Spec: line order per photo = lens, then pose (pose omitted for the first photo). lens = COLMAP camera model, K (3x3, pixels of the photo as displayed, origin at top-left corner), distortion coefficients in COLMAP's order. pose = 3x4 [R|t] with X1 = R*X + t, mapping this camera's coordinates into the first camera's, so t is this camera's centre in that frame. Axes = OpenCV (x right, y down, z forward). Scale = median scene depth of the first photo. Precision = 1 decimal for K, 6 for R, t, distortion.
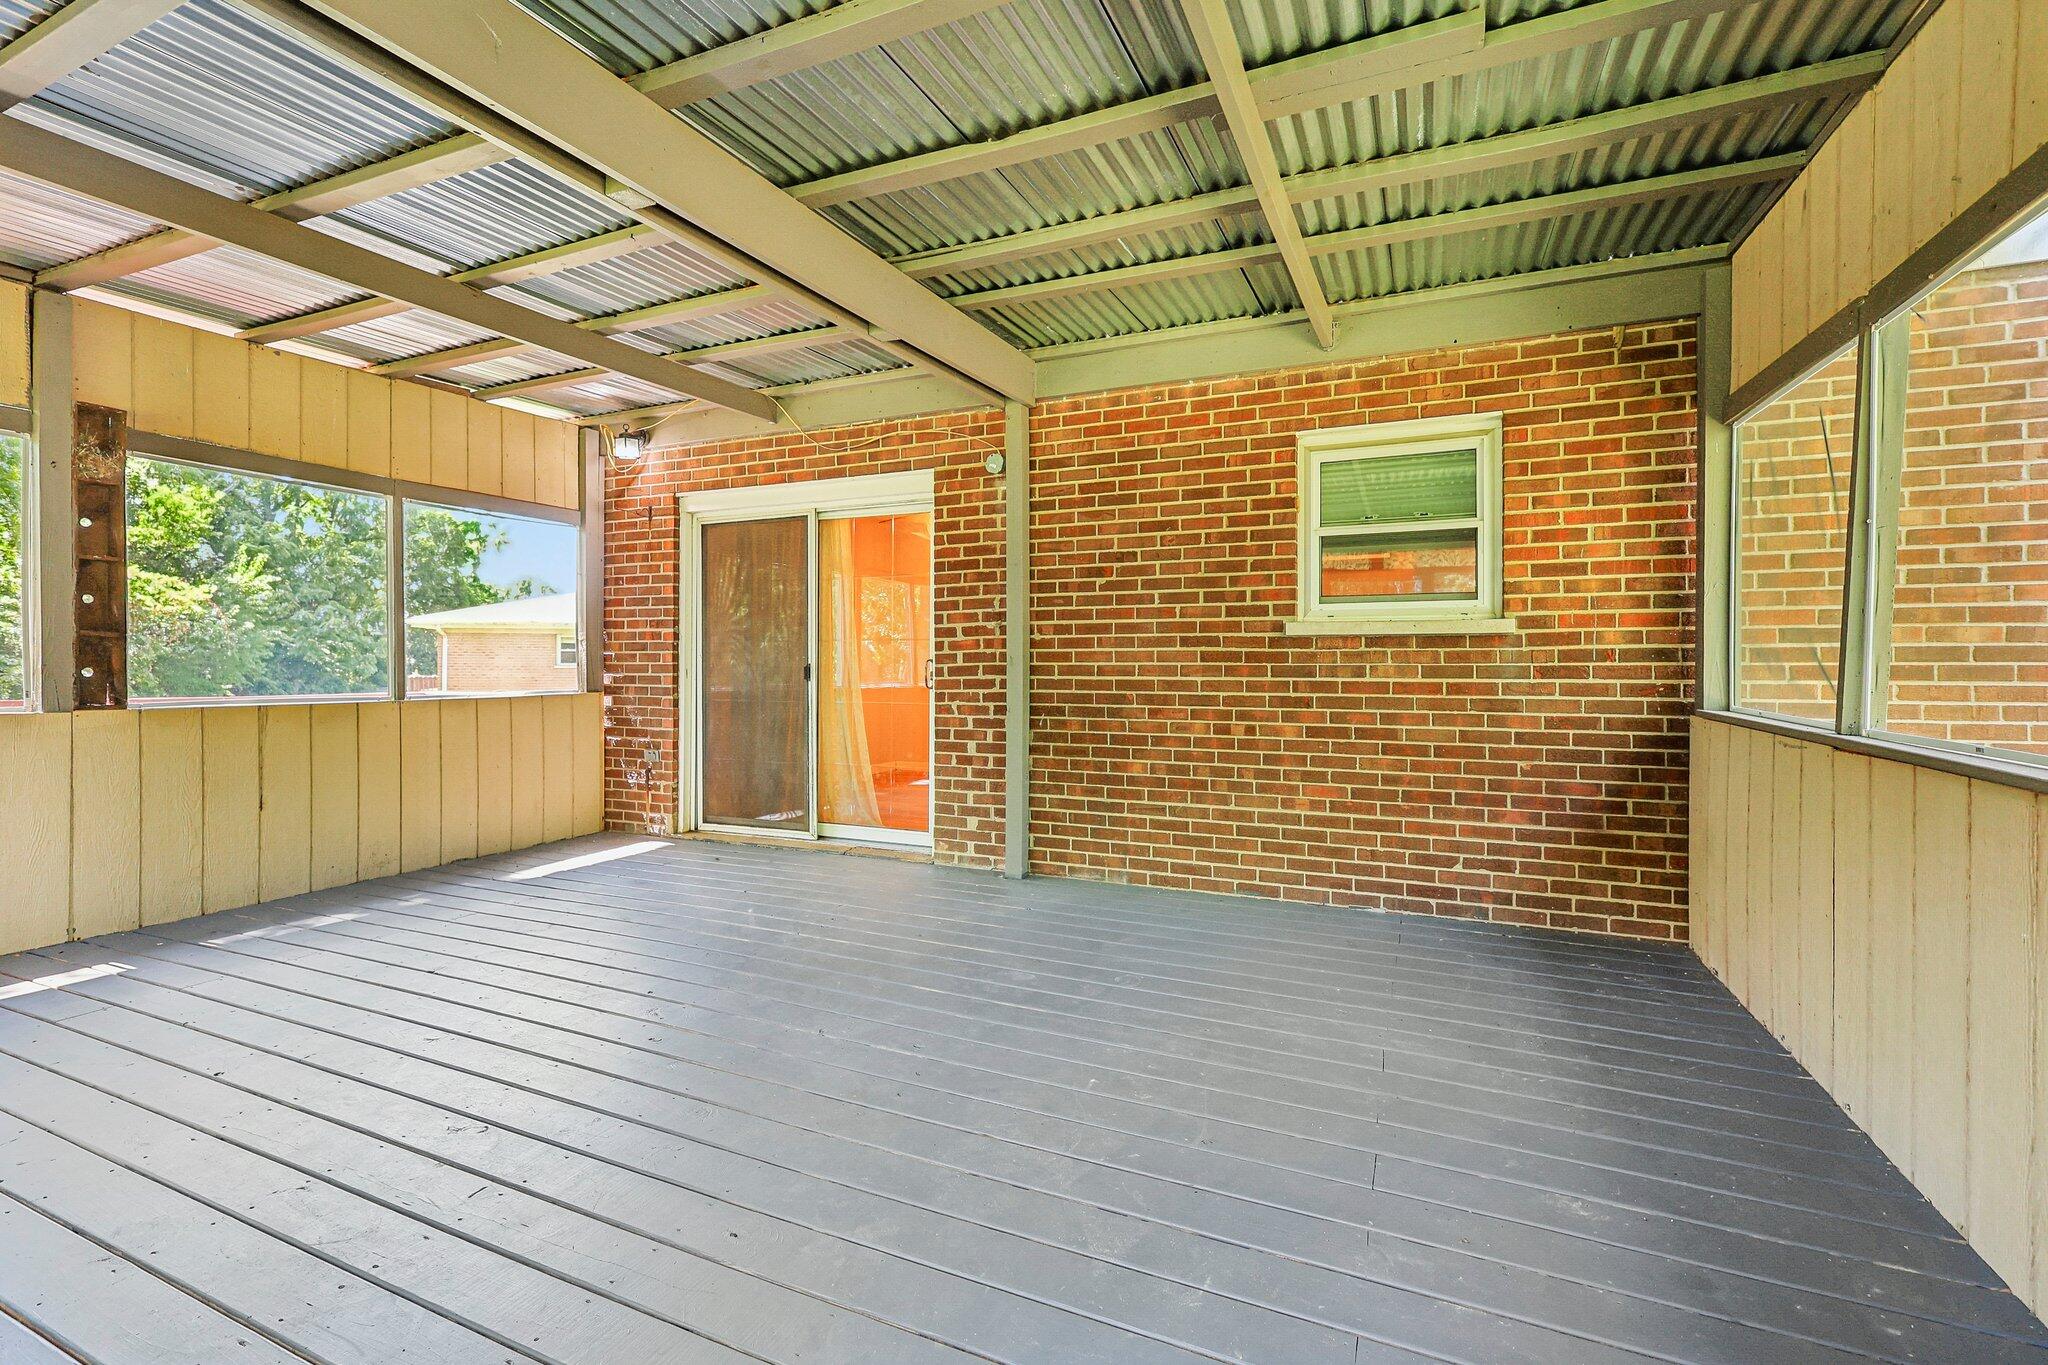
lens RADIAL K [[892.6, 0, 1025.6], [0, 892.6, 673.2], [0, 0, 1]] dist [0.001462, 0.000222]
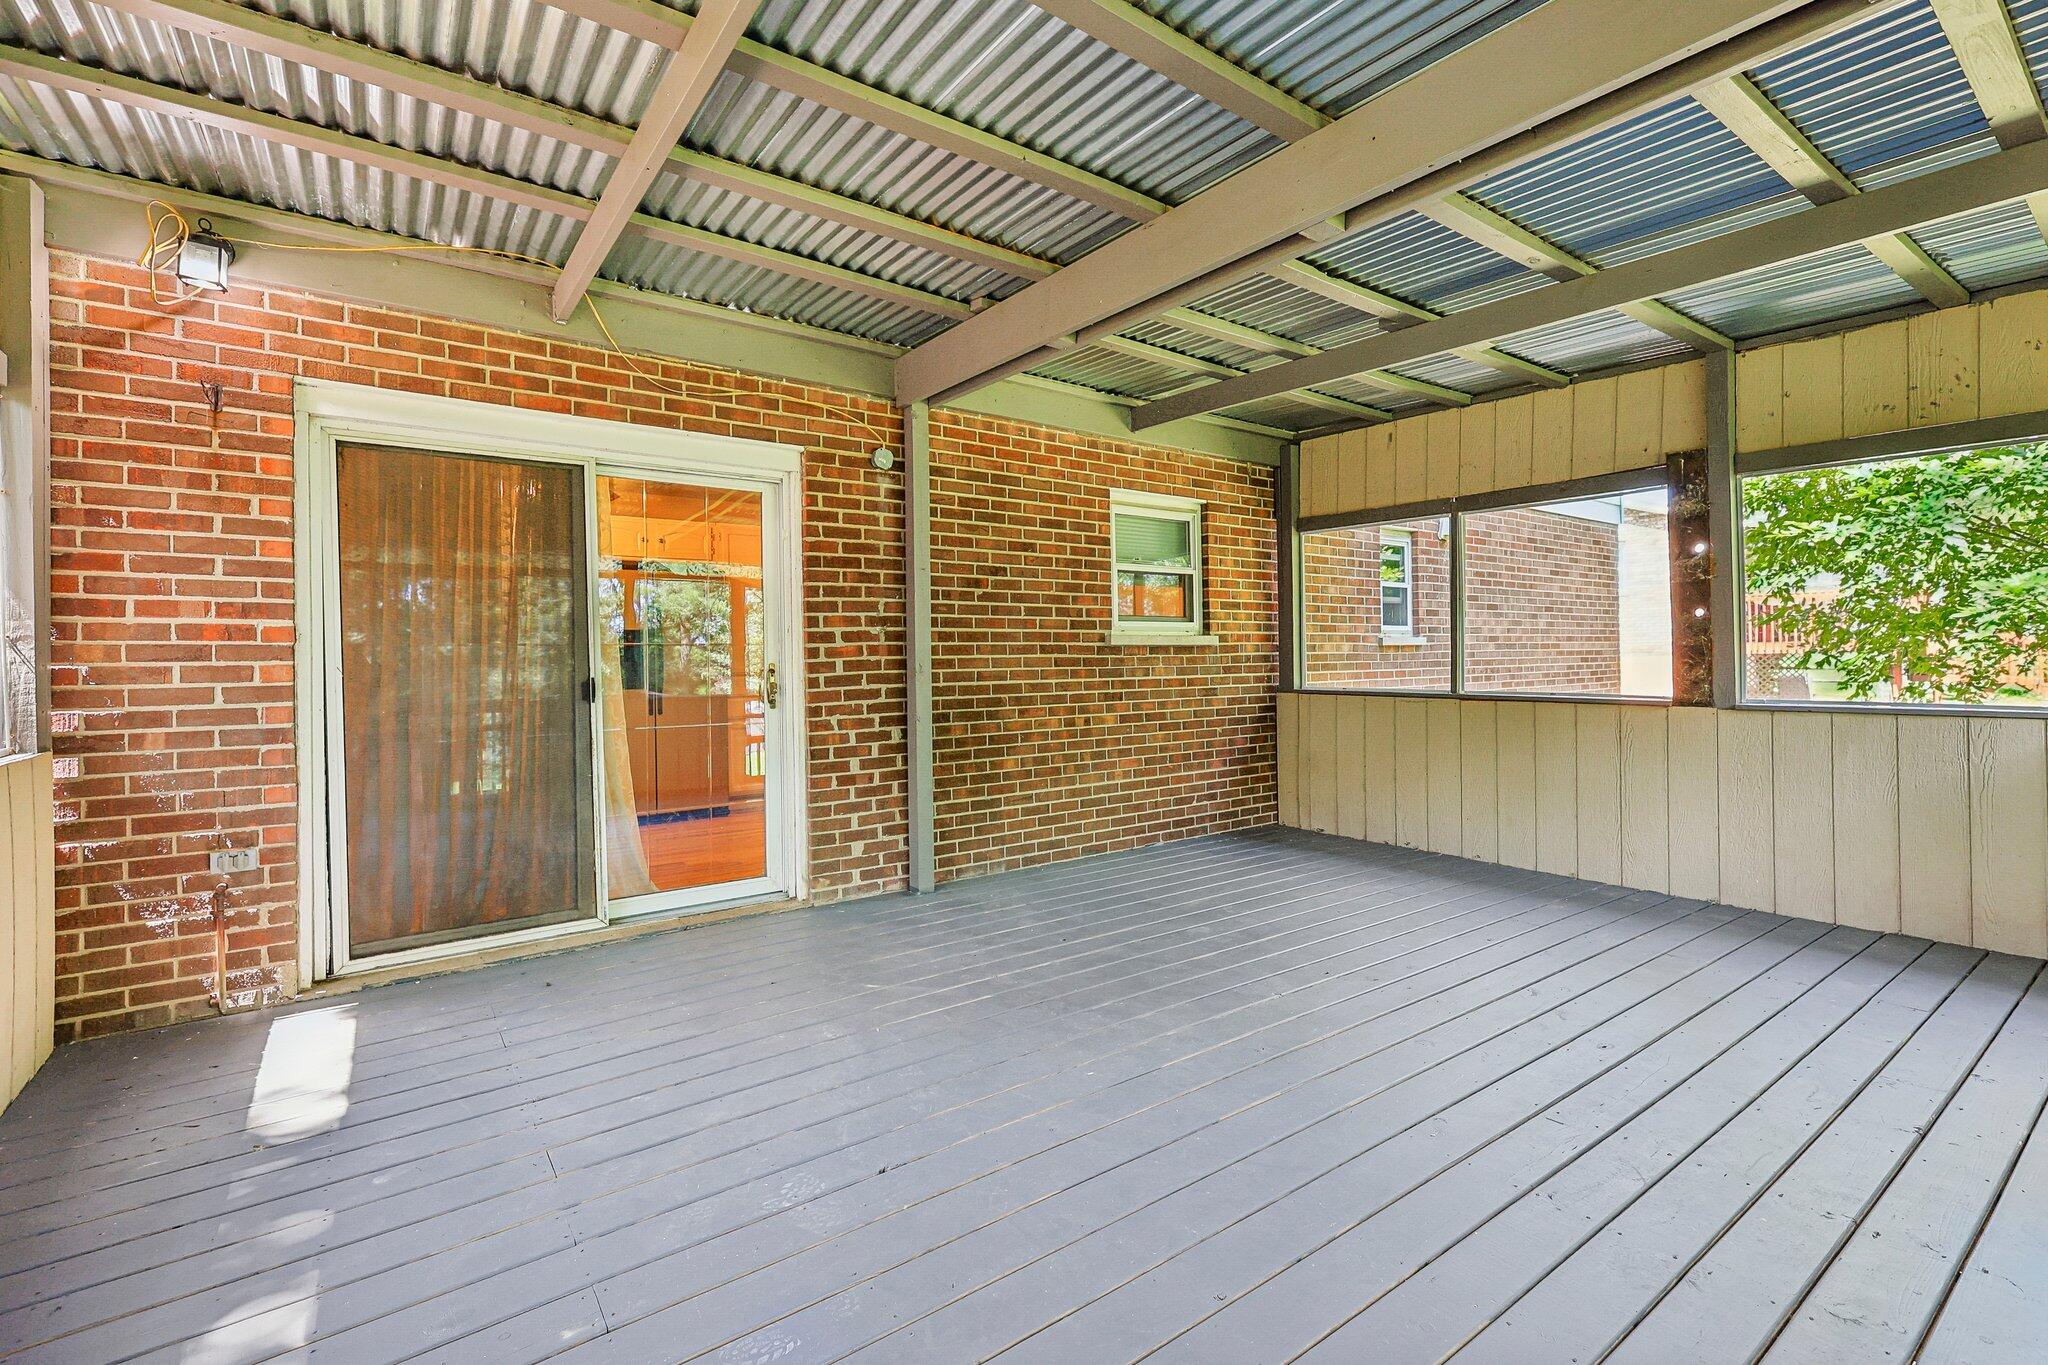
lens RADIAL K [[892.6, 0, 1025.6], [0, 892.6, 673.2], [0, 0, 1]] dist [0.001462, 0.000222]
pose [[0.506797, -0.015866, 0.861920, -0.807043], [0.029182, 0.999573, 0.001241, -0.006287], [-0.861571, 0.024523, 0.507044, 0.420088]]
